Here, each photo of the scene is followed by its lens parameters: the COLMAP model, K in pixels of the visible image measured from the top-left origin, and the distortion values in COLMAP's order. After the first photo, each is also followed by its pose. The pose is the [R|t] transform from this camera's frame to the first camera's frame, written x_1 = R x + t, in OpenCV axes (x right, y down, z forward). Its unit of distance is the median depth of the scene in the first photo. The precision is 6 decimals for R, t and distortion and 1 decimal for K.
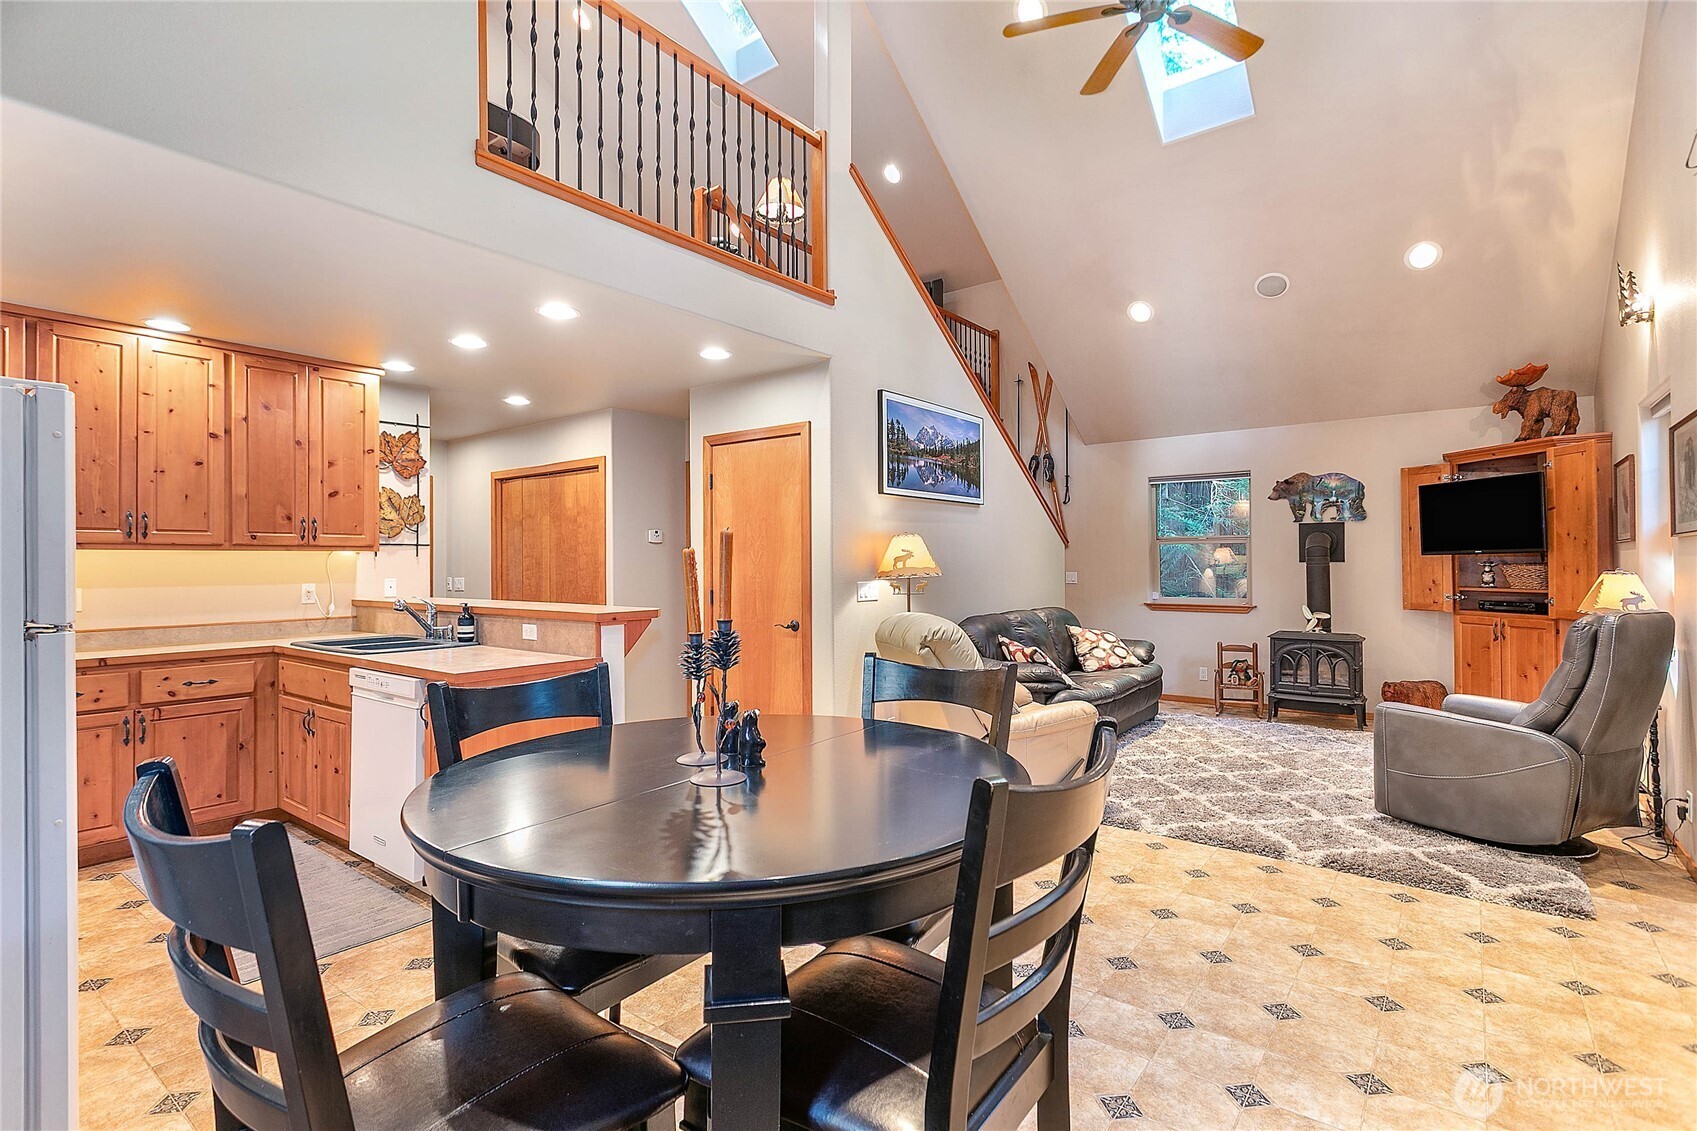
lens RADIAL K [[806.4, 0, 844.9], [0, 806.4, 557.0], [0, 0, 1]] dist [0.003598, 0.000750]
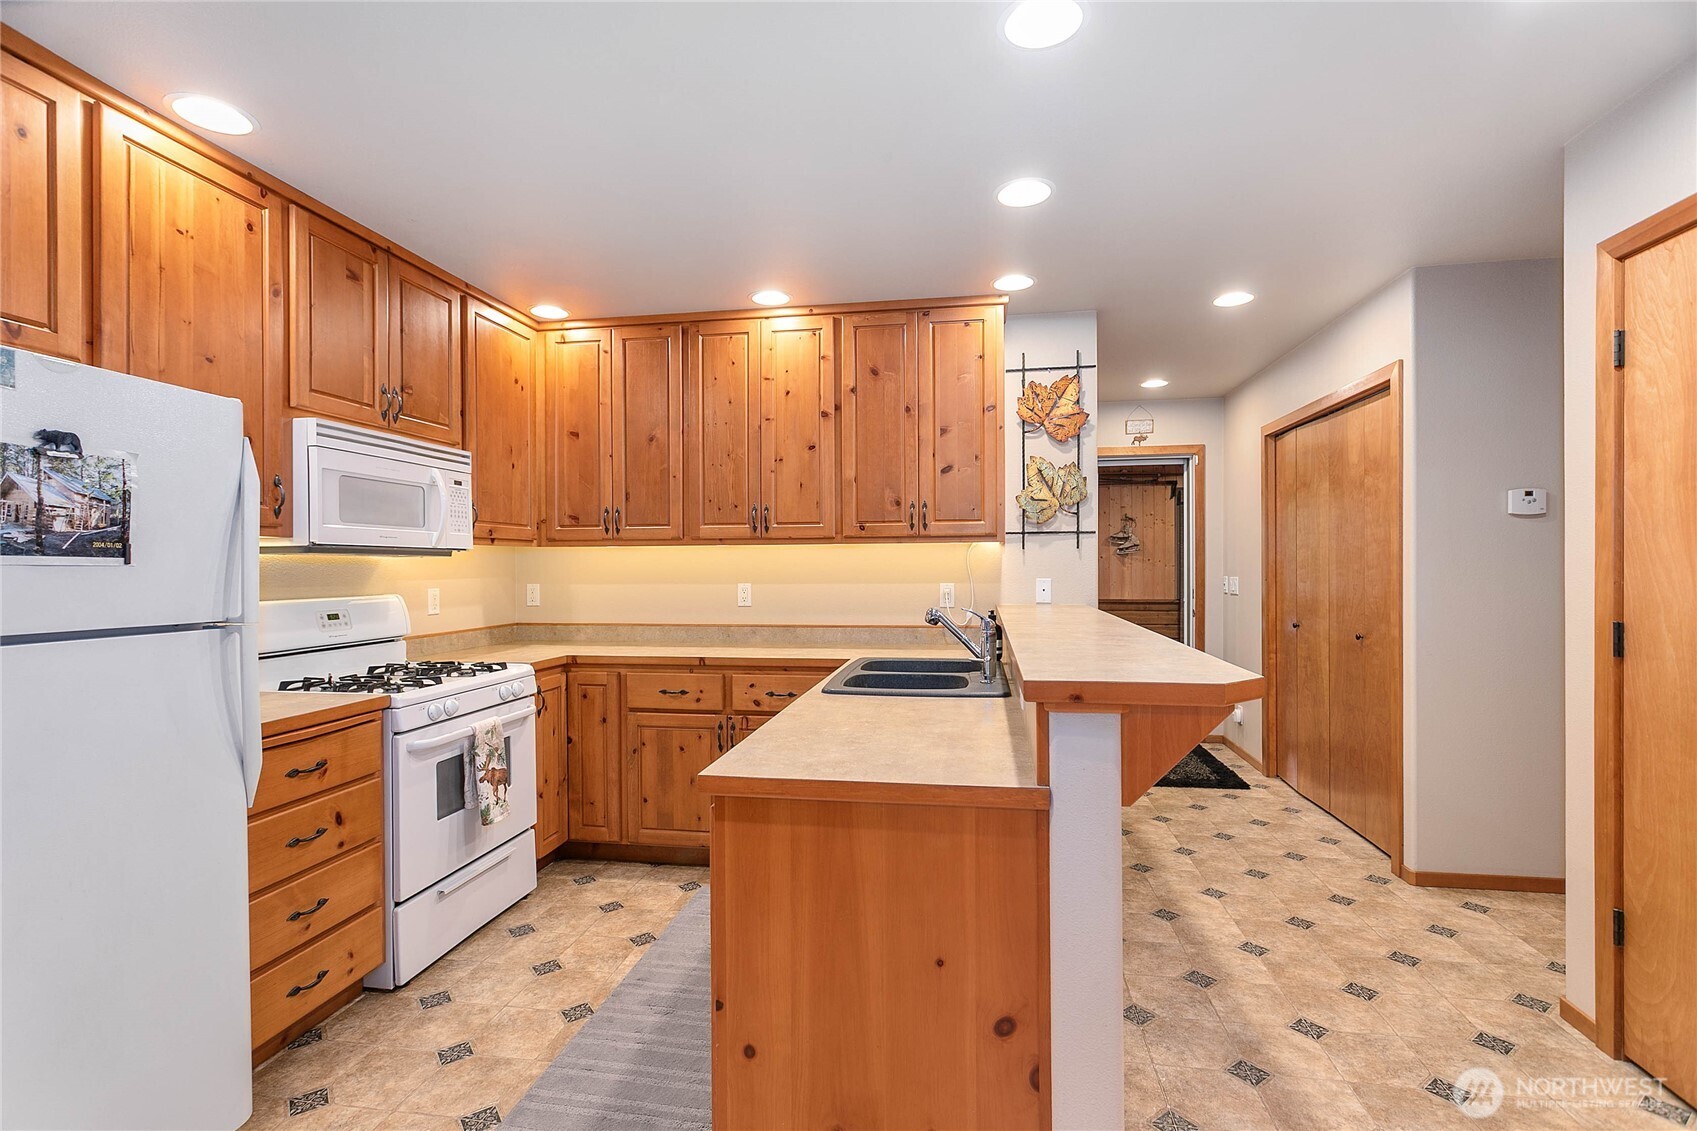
lens RADIAL K [[801.4, 0, 847.5], [0, 801.4, 569.8], [0, 0, 1]] dist [0.002600, 0.001083]
pose [[0.476849, 0.009951, -0.878929, 0.002805], [0.010171, 0.999806, 0.016838, 0.004598], [0.878926, -0.016969, 0.476656, 0.517992]]
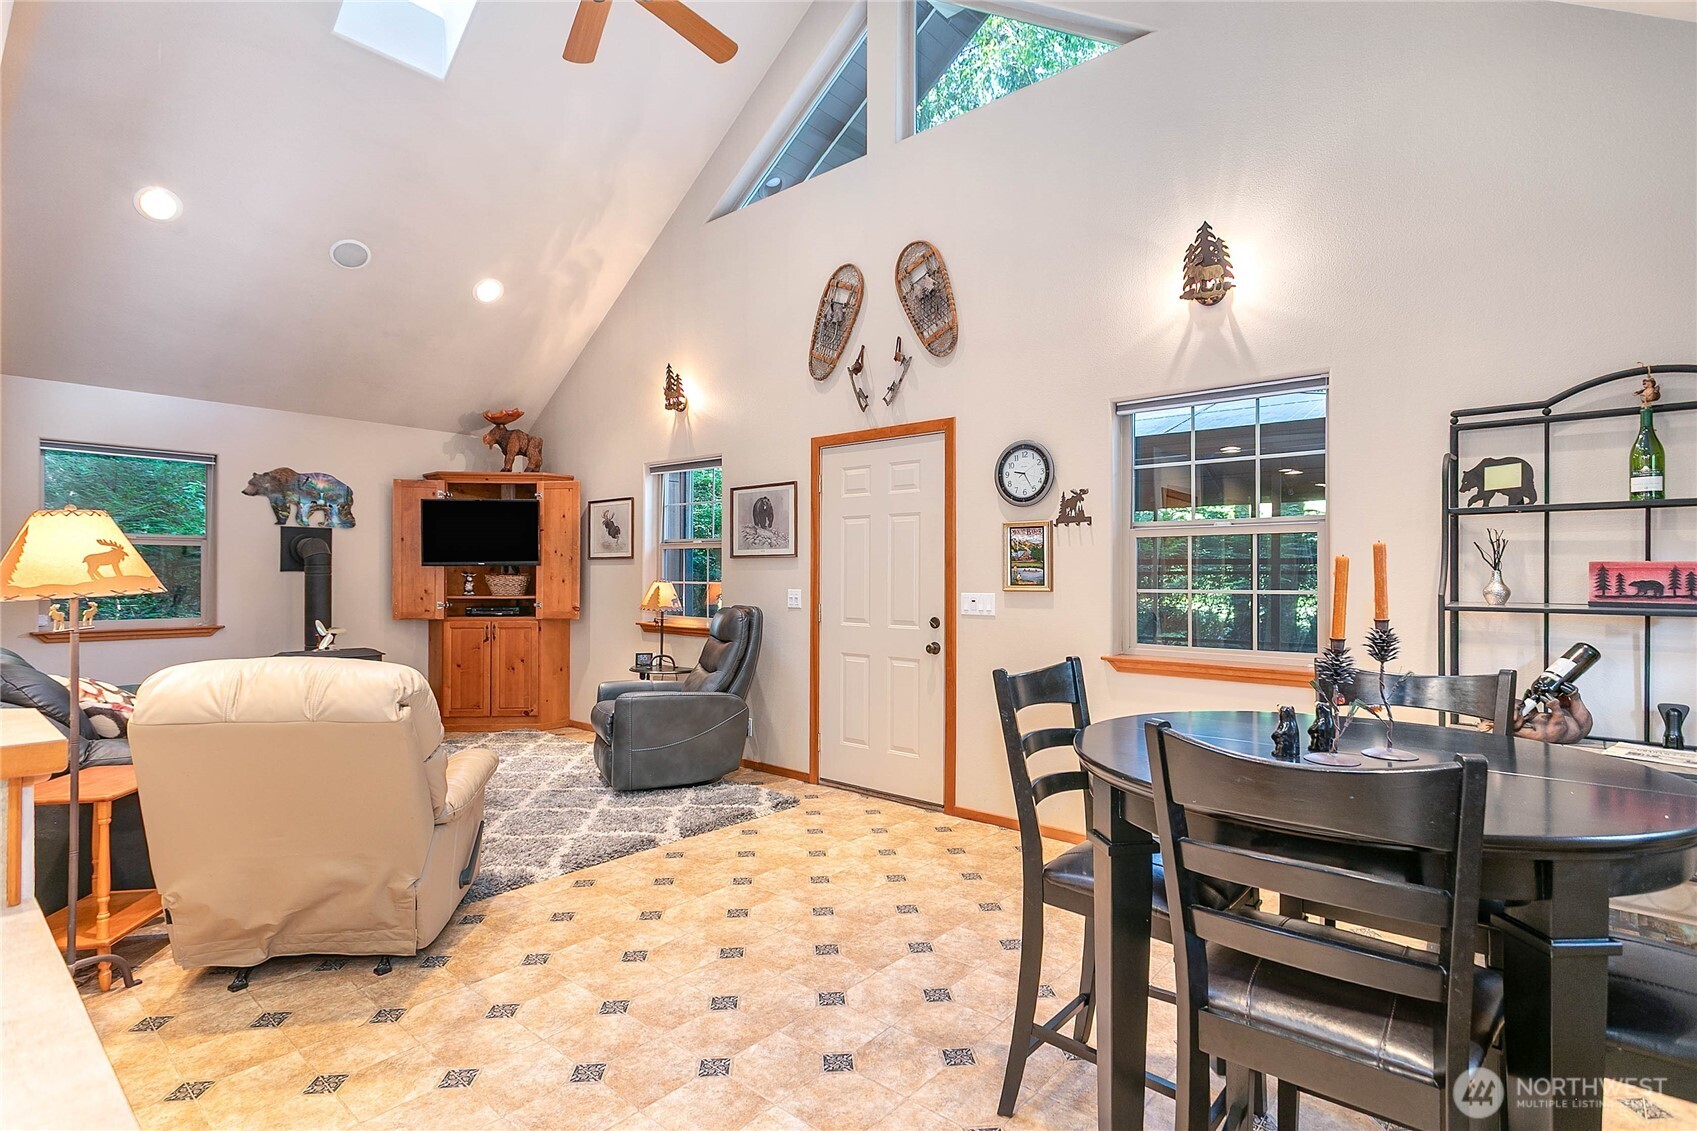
lens RADIAL K [[826.9, 0, 847.1], [0, 826.9, 569.5], [0, 0, 1]] dist [0.002747, 0.001218]
pose [[0.053003, 0.010487, 0.998539, -0.411407], [-0.012864, 0.999869, -0.009818, 0.007386], [-0.998511, -0.012325, 0.053131, 0.507799]]
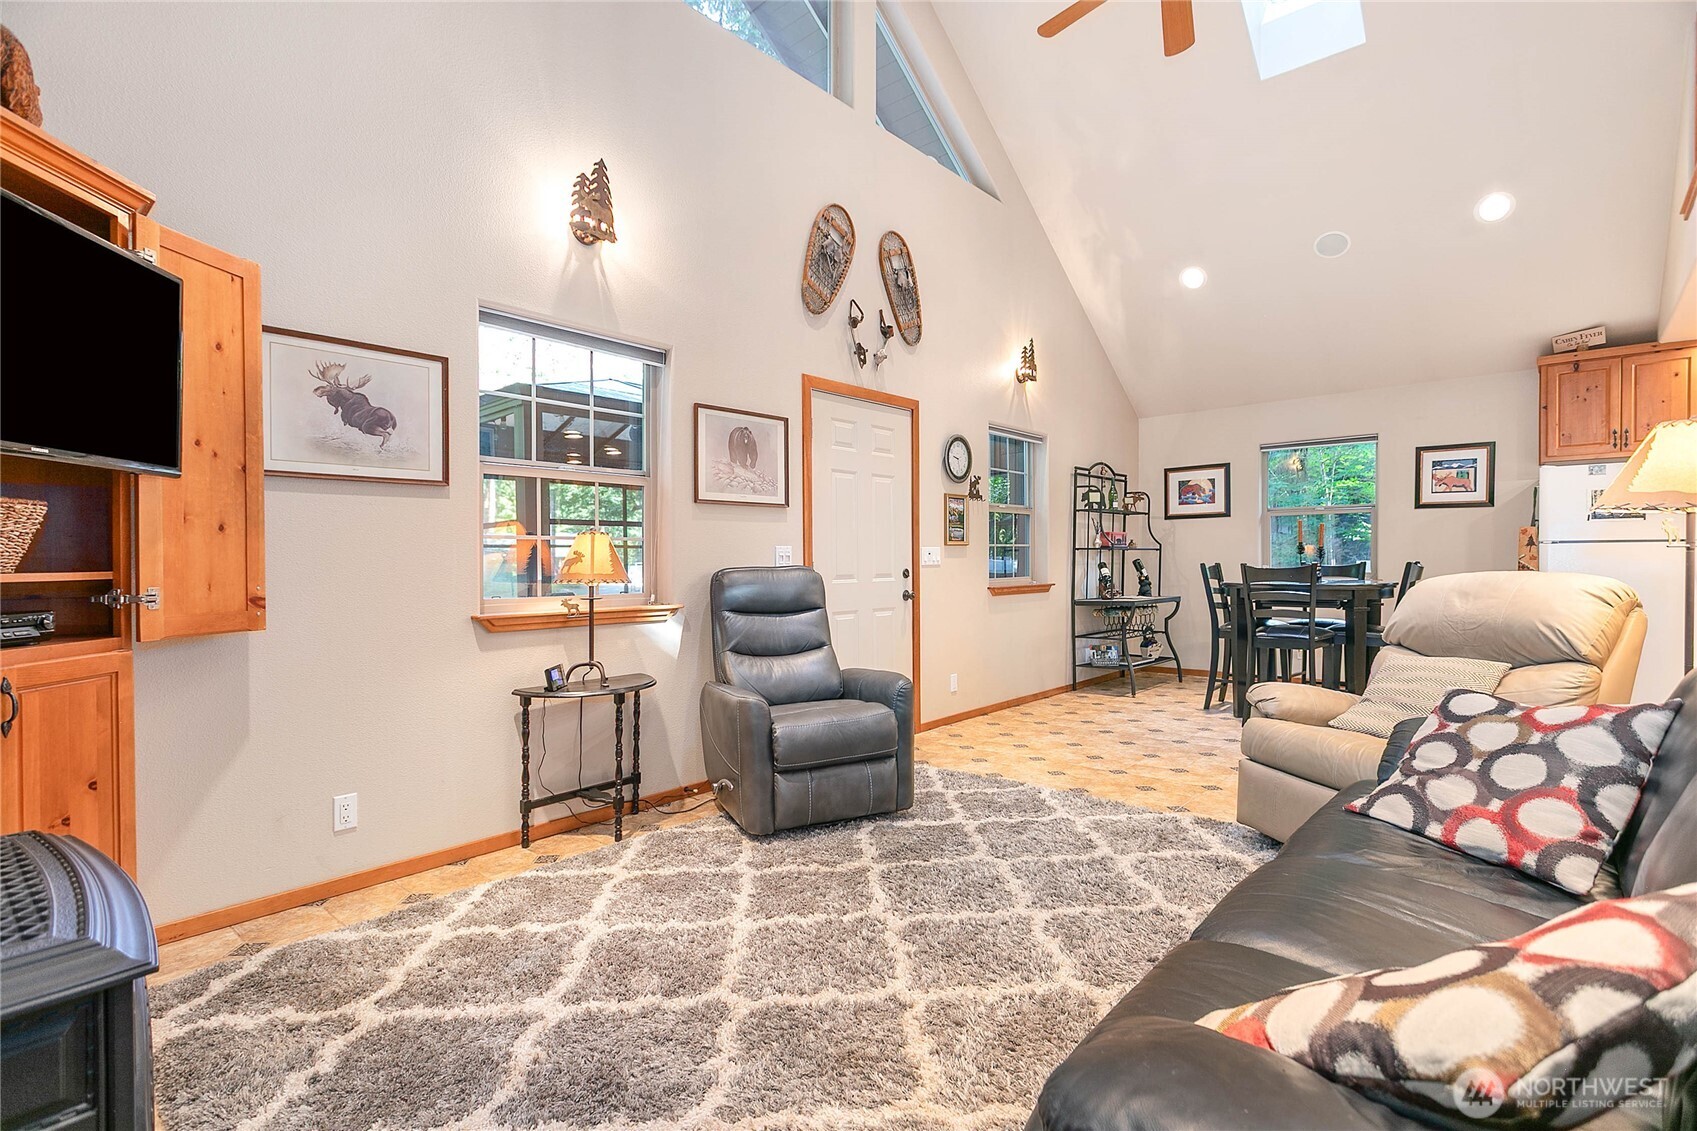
lens RADIAL K [[803.8, 0, 846.1], [0, 803.8, 569.7], [0, 0, 1]] dist [-0.000370, 0.000201]
pose [[-0.997825, 0.016360, 0.063854, 0.551636], [0.016382, 0.999866, -0.000184, 0.051664], [-0.063848, 0.000863, -0.997959, 1.525902]]
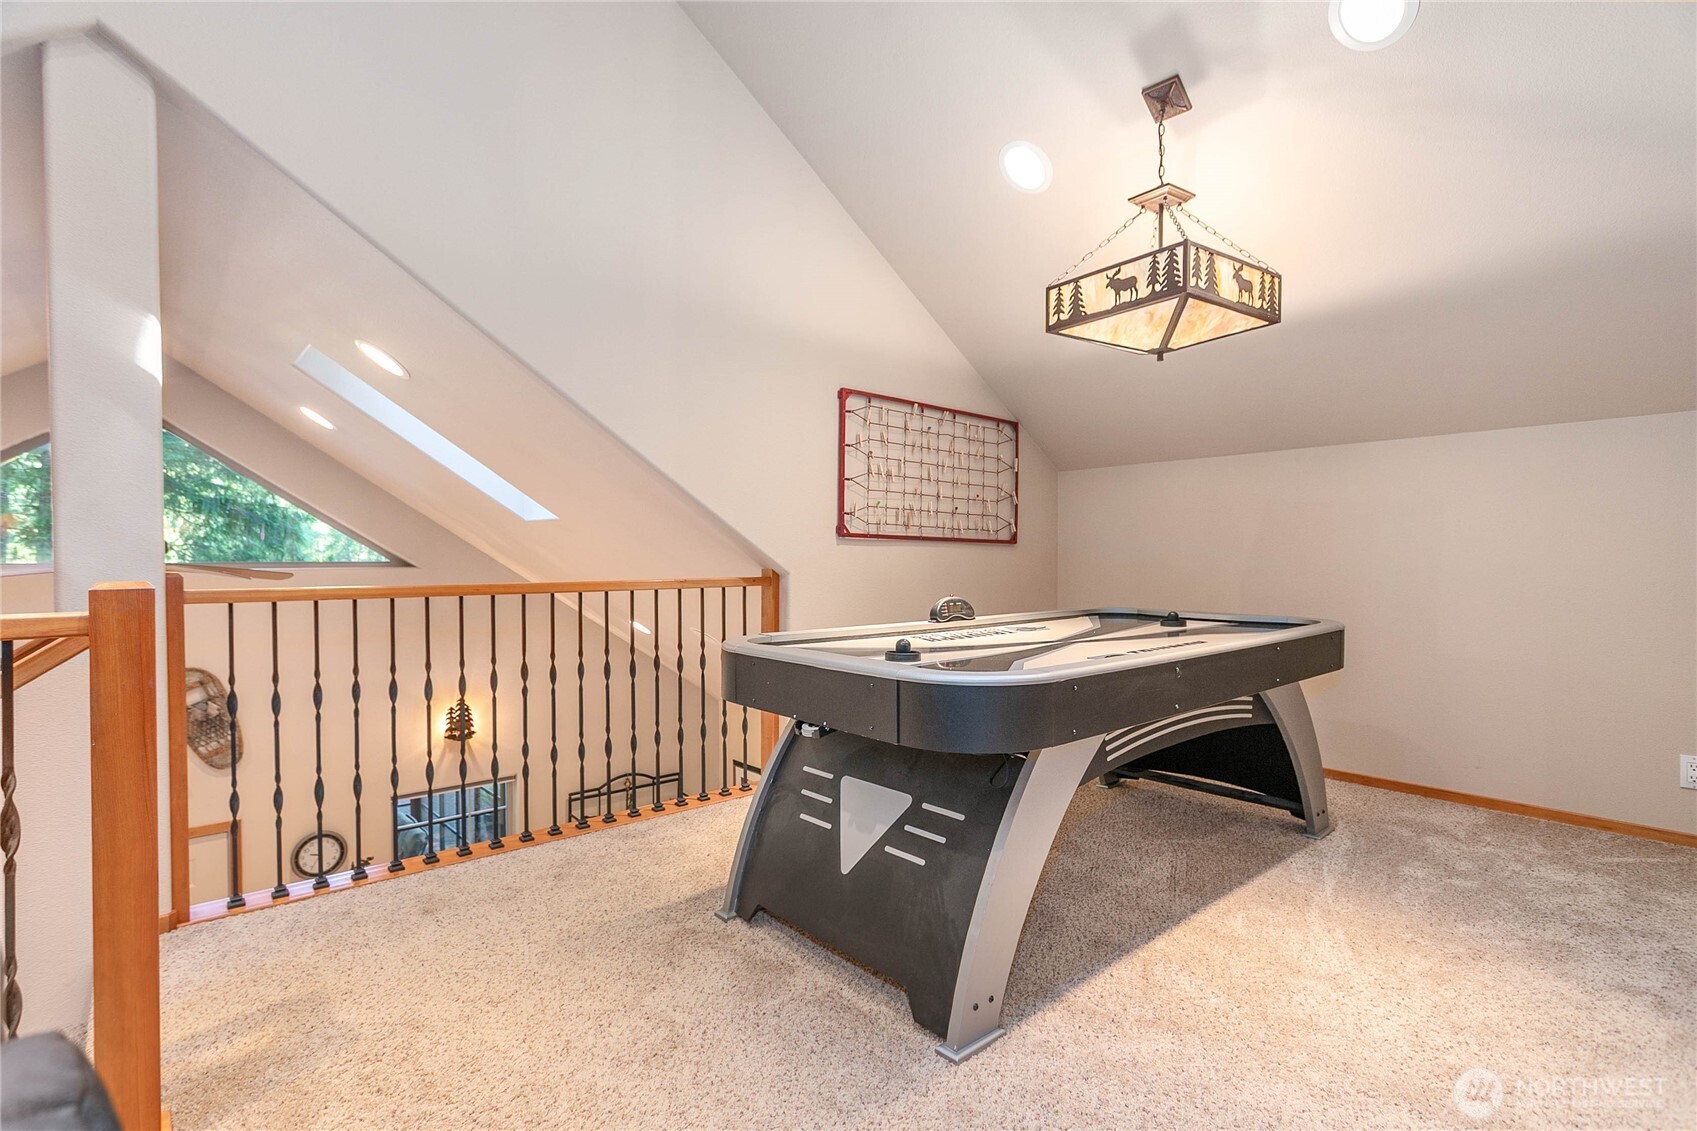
lens RADIAL K [[809.1, 0, 845.7], [0, 809.1, 561.3], [0, 0, 1]] dist [0.002473, 0.000932]
pose [[-0.980797, 0.007950, 0.194872, -0.505962], [0.007481, 0.999967, -0.003143, -0.515312], [-0.194890, -0.001625, -0.980824, 1.362129]]
